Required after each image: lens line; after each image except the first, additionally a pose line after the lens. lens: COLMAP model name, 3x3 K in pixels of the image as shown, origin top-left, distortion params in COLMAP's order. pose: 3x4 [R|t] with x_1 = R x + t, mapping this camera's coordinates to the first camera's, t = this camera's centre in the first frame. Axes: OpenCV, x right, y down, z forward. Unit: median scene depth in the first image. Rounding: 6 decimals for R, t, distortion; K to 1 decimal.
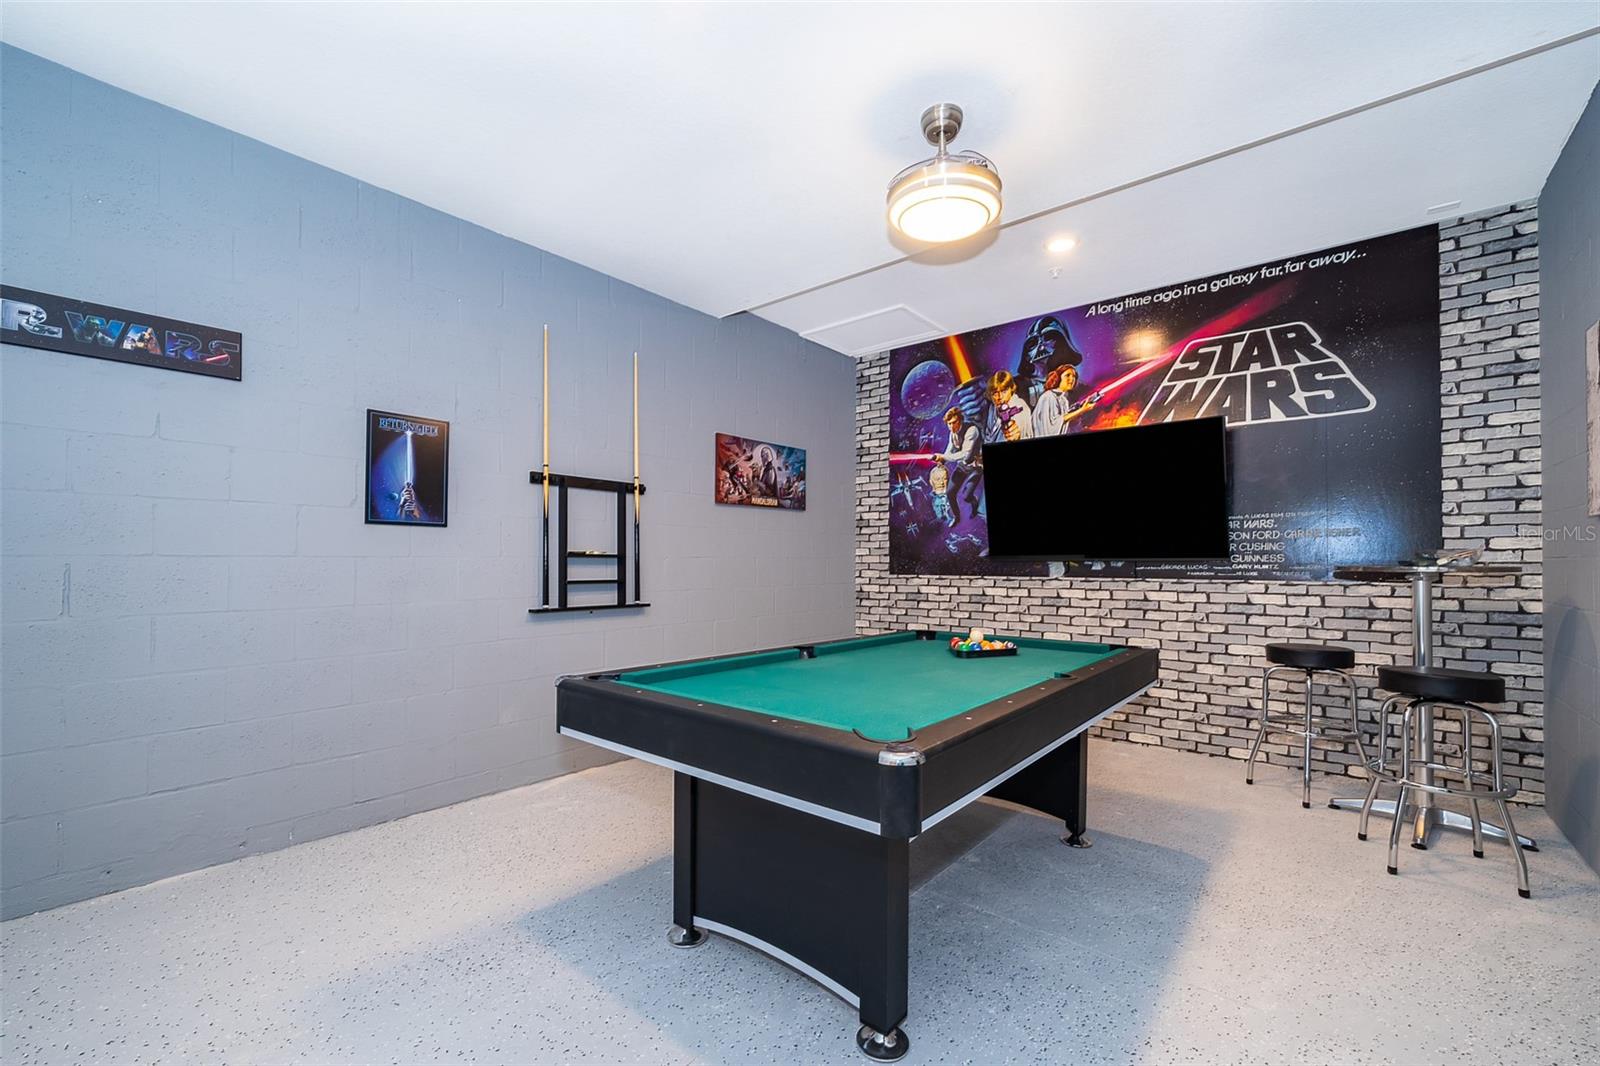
lens RADIAL K [[749.9, 0, 798.9], [0, 749.9, 524.3], [0, 0, 1]] dist [0.004645, 0.000467]
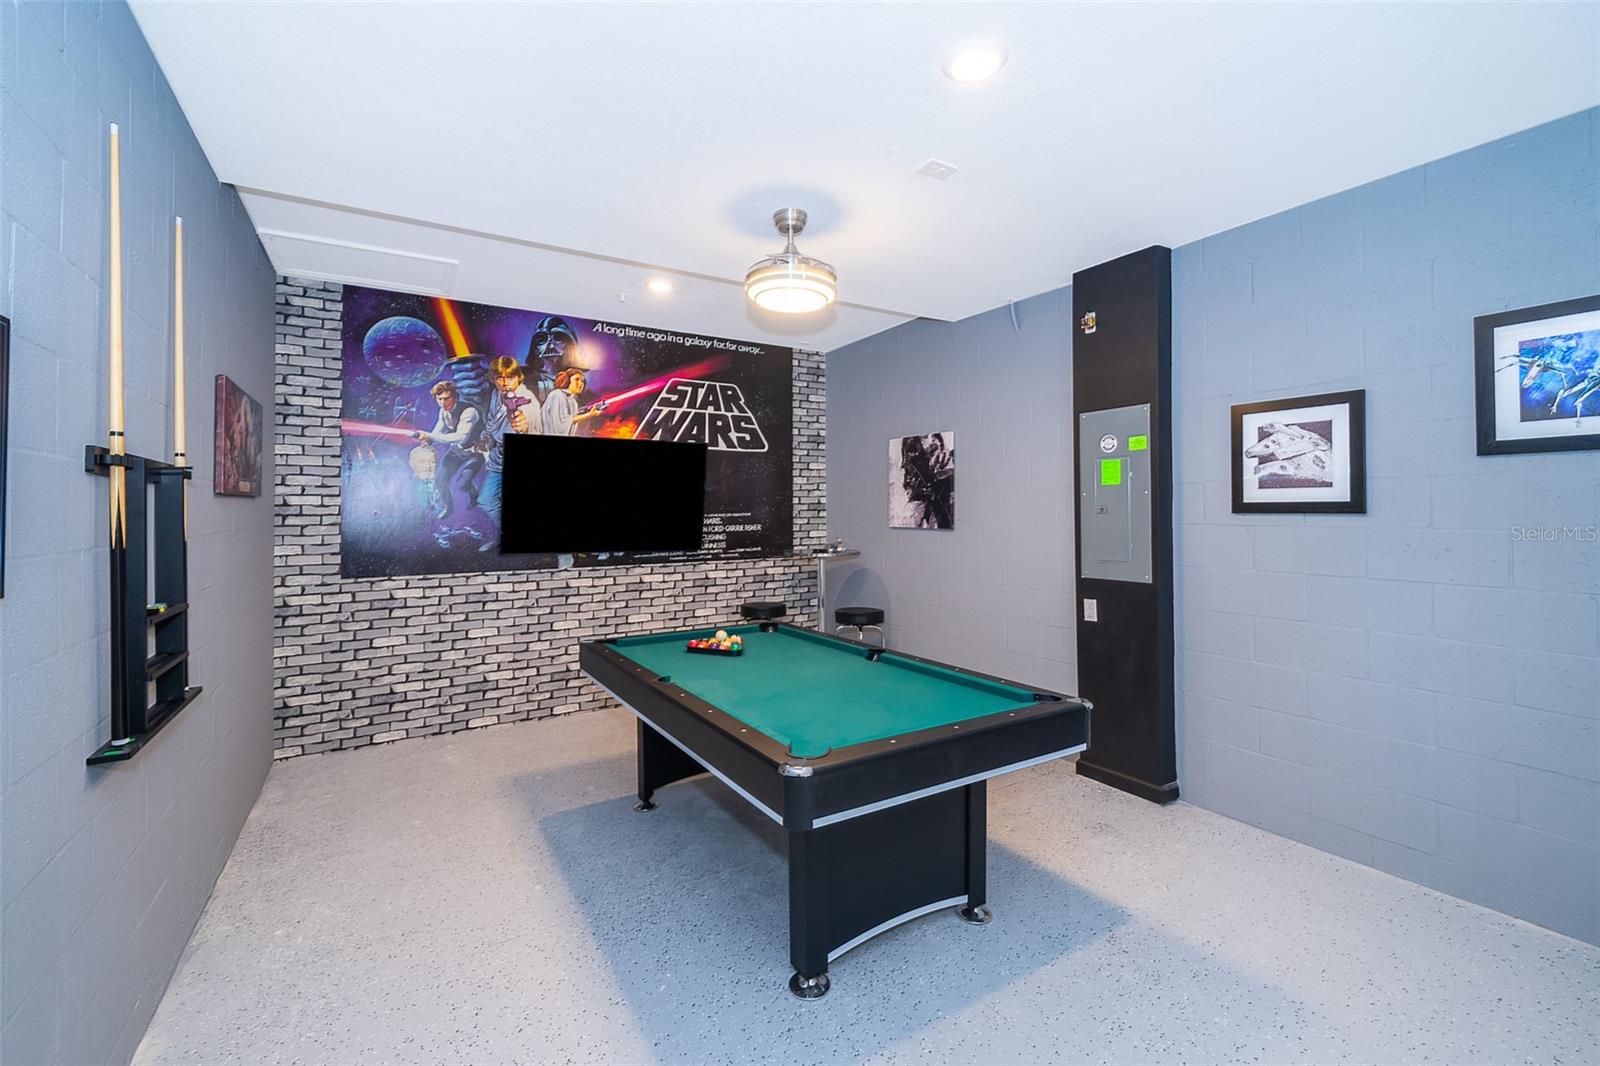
lens RADIAL K [[664.4, 0, 800.0], [0, 664.4, 533.0], [0, 0, 1]] dist [0.003854, 0.000548]
pose [[0.280056, 0.006383, 0.959962, -0.457137], [-0.008893, 0.999952, -0.004055, 0.021762], [-0.959942, -0.007401, 0.280099, 0.421917]]
